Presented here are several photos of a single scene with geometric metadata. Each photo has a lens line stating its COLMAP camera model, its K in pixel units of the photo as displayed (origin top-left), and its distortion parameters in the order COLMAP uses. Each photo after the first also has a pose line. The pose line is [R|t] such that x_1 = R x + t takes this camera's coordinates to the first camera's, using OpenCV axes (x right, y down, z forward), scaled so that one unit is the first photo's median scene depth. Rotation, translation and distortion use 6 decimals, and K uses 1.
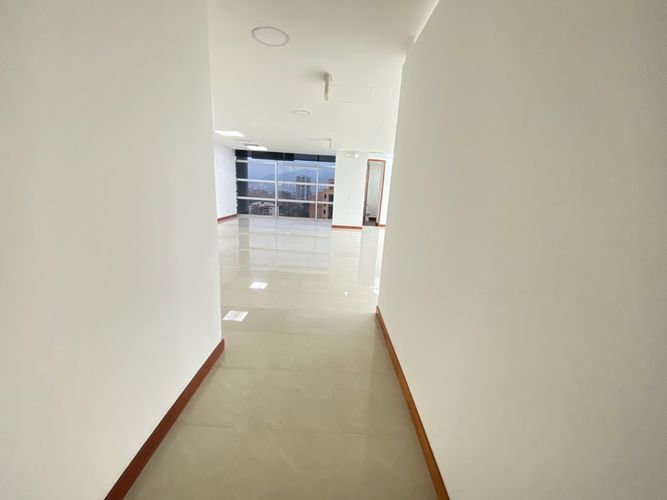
lens RADIAL K [[261.7, 0, 335.8], [0, 261.7, 249.9], [0, 0, 1]] dist [0.003934, -0.001027]
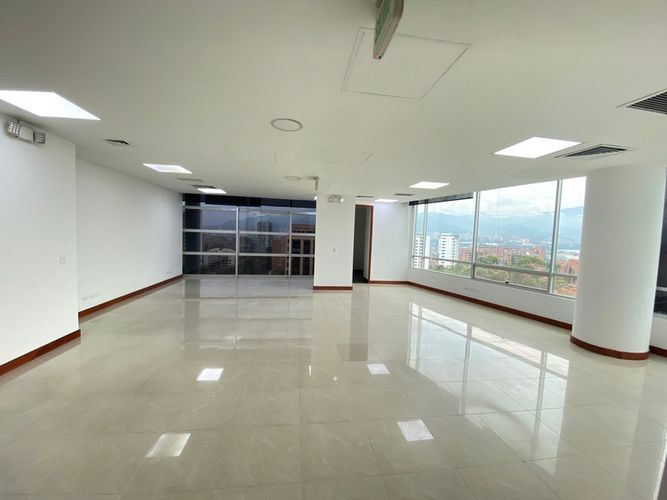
lens RADIAL K [[261.7, 0, 339.4], [0, 261.7, 248.9], [0, 0, 1]] dist [0.003934, -0.001027]
pose [[0.987715, -0.030134, 0.153330, -0.048777], [0.055406, 0.985015, -0.163326, -0.066142], [-0.146111, 0.169815, 0.974584, 0.200508]]
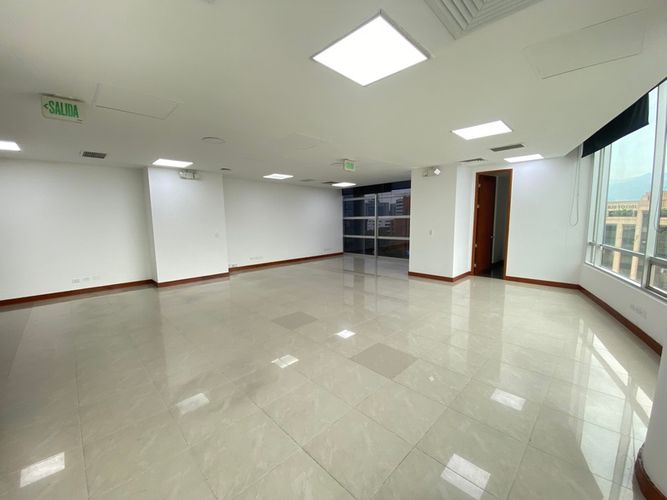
lens RADIAL K [[261.7, 0, 341.5], [0, 261.7, 251.0], [0, 0, 1]] dist [0.003934, -0.001027]
pose [[0.726625, 0.015036, -0.686869, 0.306458], [-0.102116, 0.991019, -0.086332, -0.062461], [0.679403, 0.132871, 0.721635, 0.314762]]
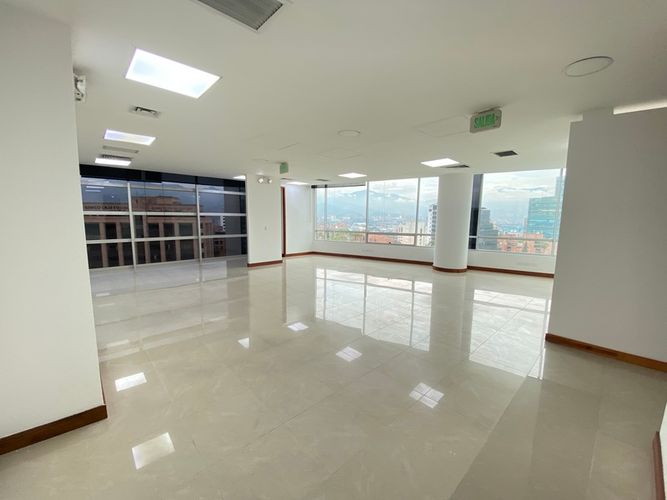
lens RADIAL K [[261.7, 0, 321.4], [0, 261.7, 252.6], [0, 0, 1]] dist [0.003934, -0.001027]
pose [[0.722919, -0.138825, 0.676843, -0.357326], [0.185938, 0.982557, 0.002934, -0.080629], [-0.665444, 0.123730, 0.736122, 0.226467]]
